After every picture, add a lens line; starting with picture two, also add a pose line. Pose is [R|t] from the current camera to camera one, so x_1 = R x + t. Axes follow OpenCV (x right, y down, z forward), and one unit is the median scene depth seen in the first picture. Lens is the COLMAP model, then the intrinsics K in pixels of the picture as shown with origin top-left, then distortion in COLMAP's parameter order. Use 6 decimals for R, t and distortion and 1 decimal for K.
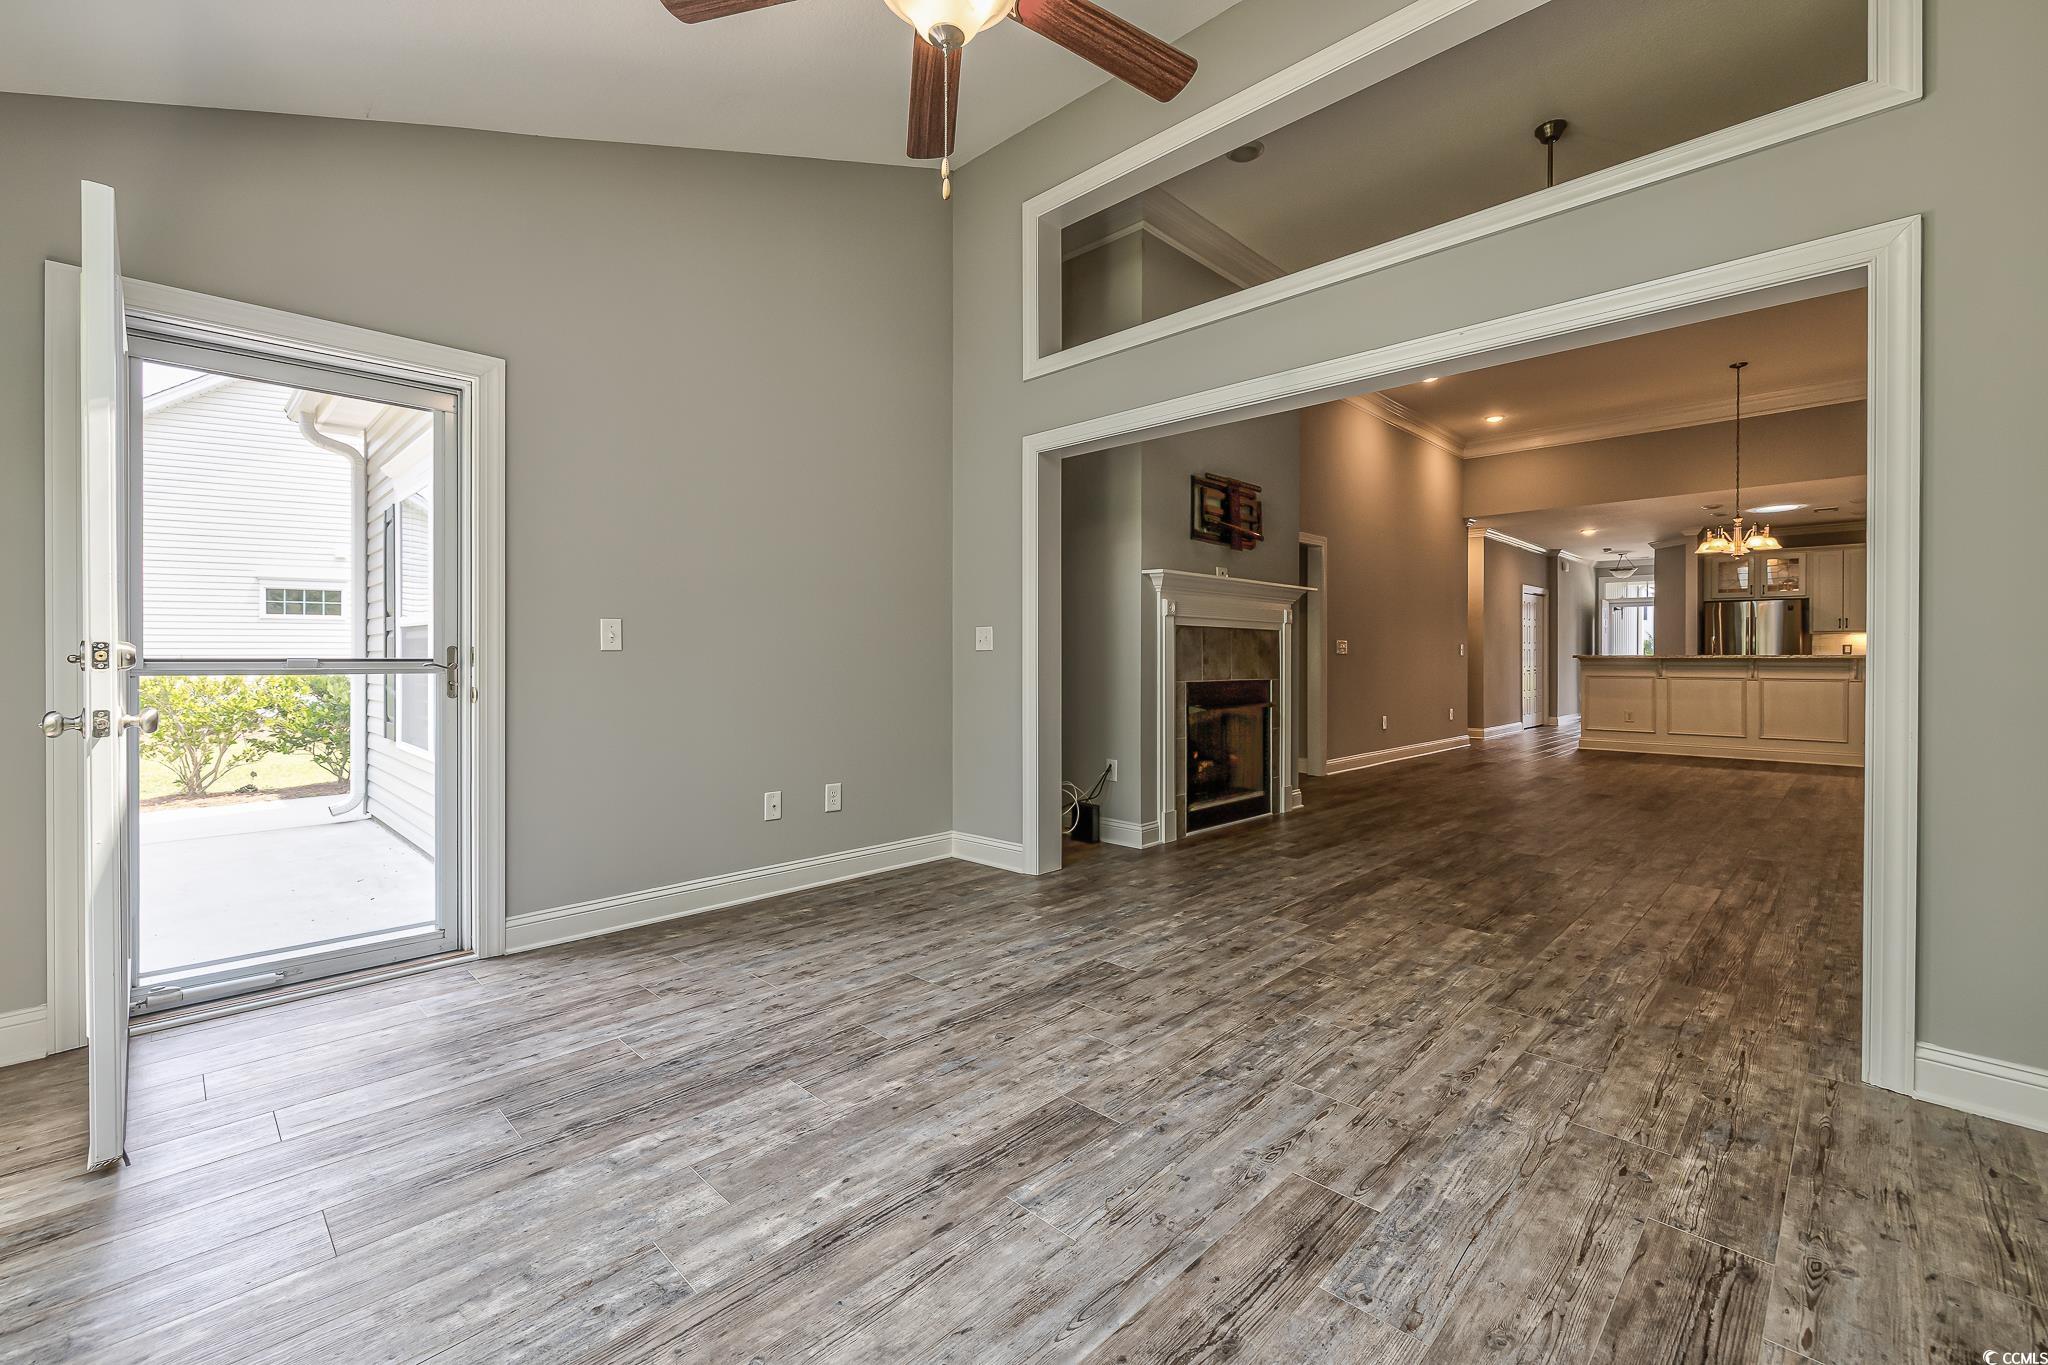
lens RADIAL K [[856.2, 0, 1021.0], [0, 856.2, 660.8], [0, 0, 1]] dist [0.001175, 0.000093]
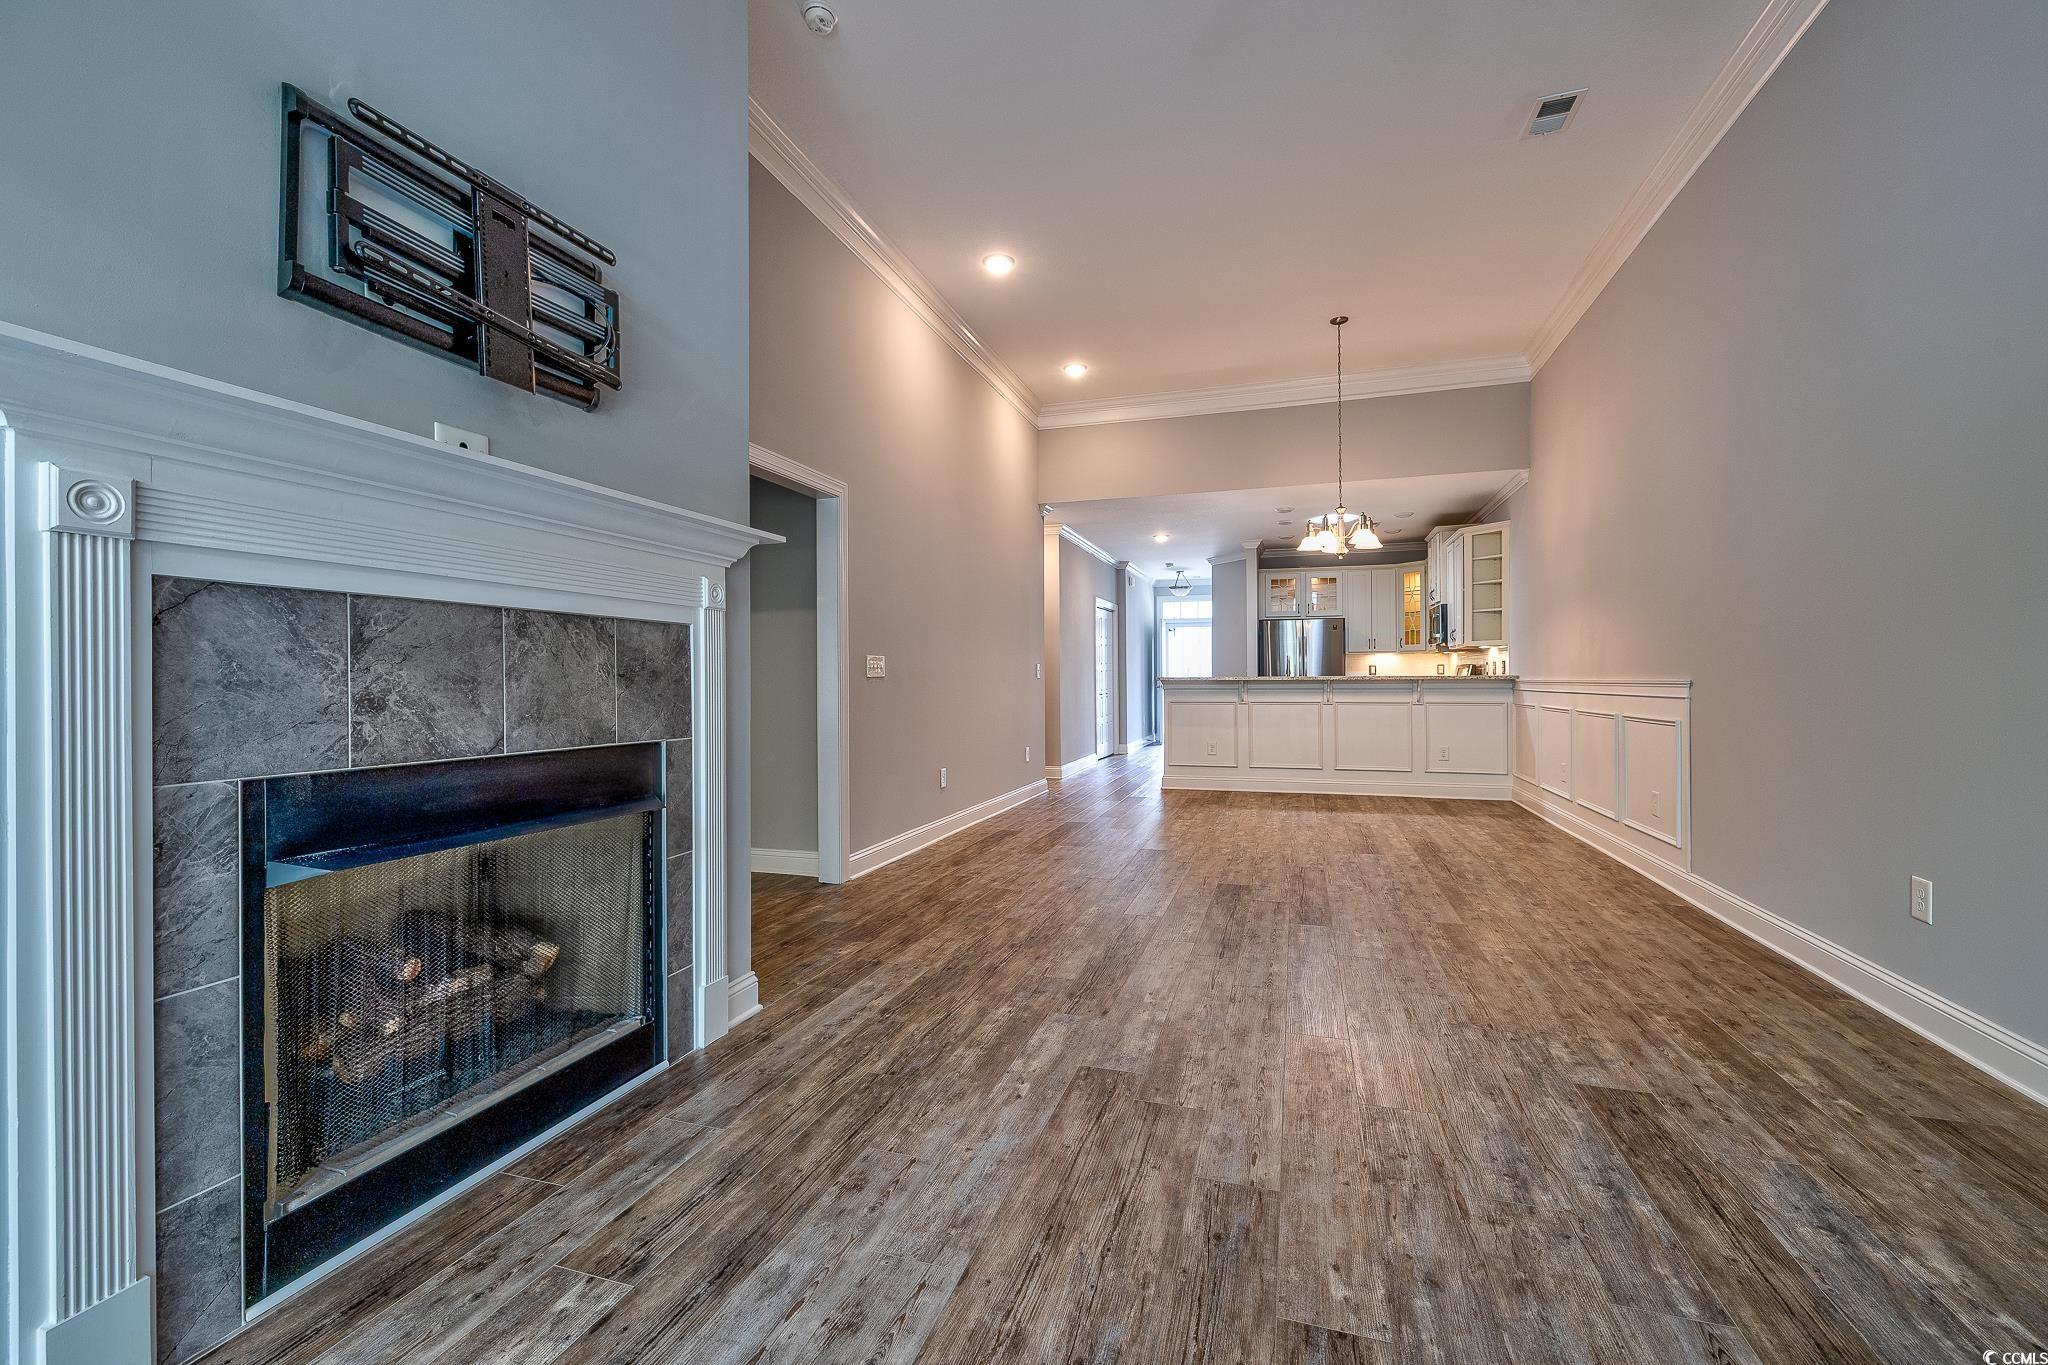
lens RADIAL K [[855.3, 0, 1014.2], [0, 855.3, 681.1], [0, 0, 1]] dist [0.001226, 0.000215]
pose [[0.894841, -0.006037, 0.446344, 0.122921], [0.007064, 0.999975, -0.000637, -0.002799], [-0.446329, 0.003723, 0.894861, 0.261085]]
